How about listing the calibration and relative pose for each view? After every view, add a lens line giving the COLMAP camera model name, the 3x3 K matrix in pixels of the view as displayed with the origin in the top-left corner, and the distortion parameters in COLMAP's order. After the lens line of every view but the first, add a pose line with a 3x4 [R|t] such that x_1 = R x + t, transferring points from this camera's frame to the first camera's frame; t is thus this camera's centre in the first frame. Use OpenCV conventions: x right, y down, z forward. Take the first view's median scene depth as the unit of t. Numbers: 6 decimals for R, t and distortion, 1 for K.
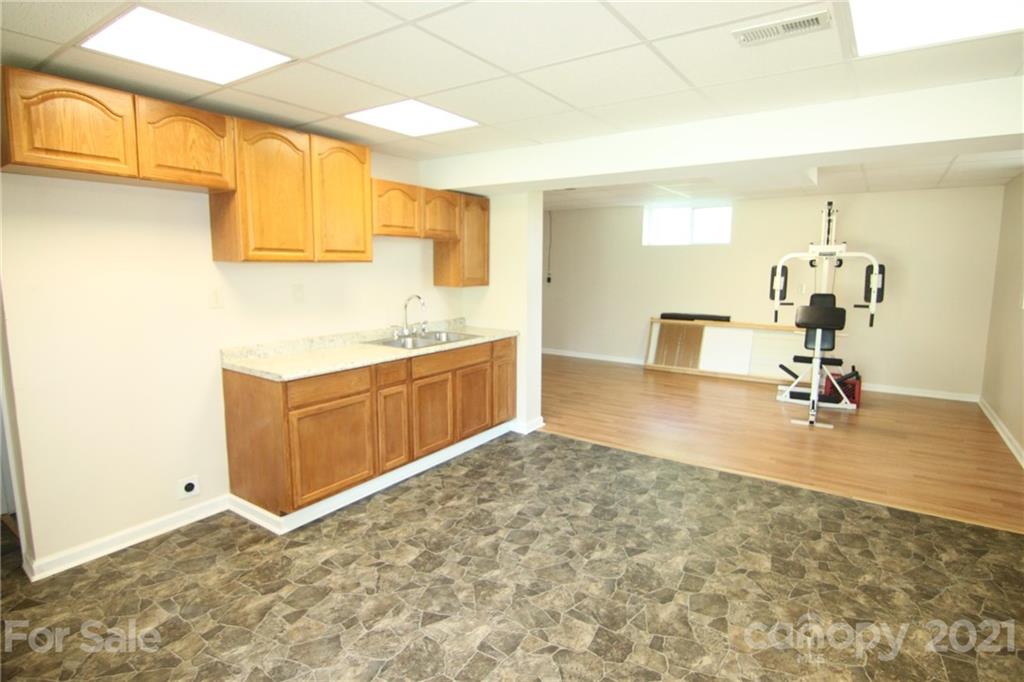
lens RADIAL K [[527.5, 0, 513.7], [0, 527.5, 334.1], [0, 0, 1]] dist [-0.001703, -0.013223]
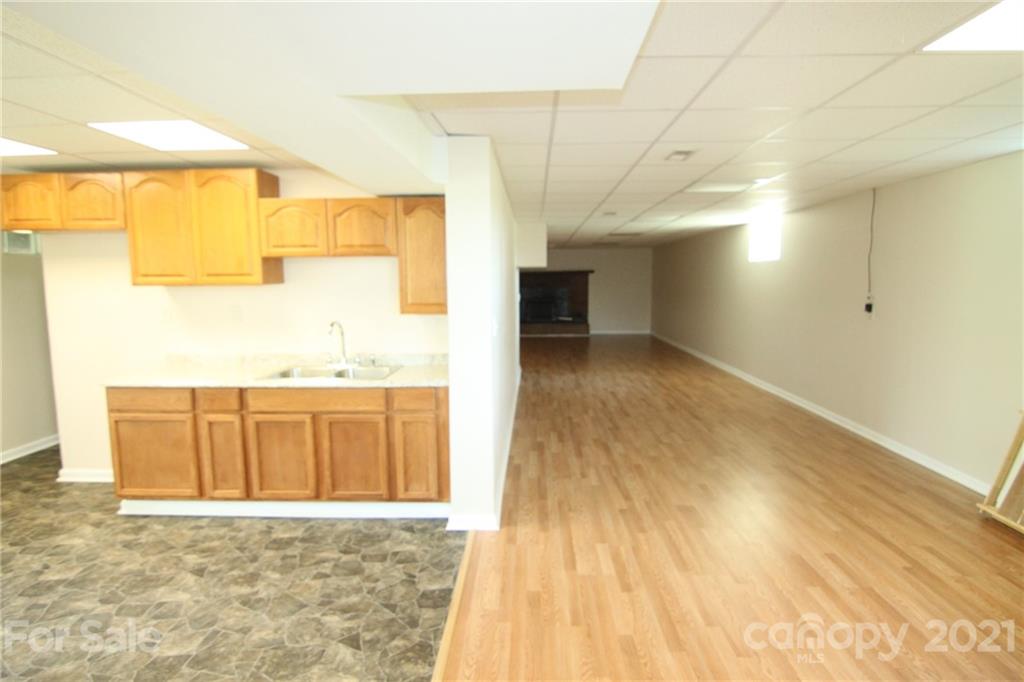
lens RADIAL K [[527.5, 0, 513.7], [0, 527.5, 334.1], [0, 0, 1]] dist [-0.001703, -0.013223]
pose [[0.534138, 0.076880, -0.841894, 0.864761], [-0.102926, 0.994362, 0.025502, -0.126526], [0.839108, 0.073032, 0.539039, 0.931639]]
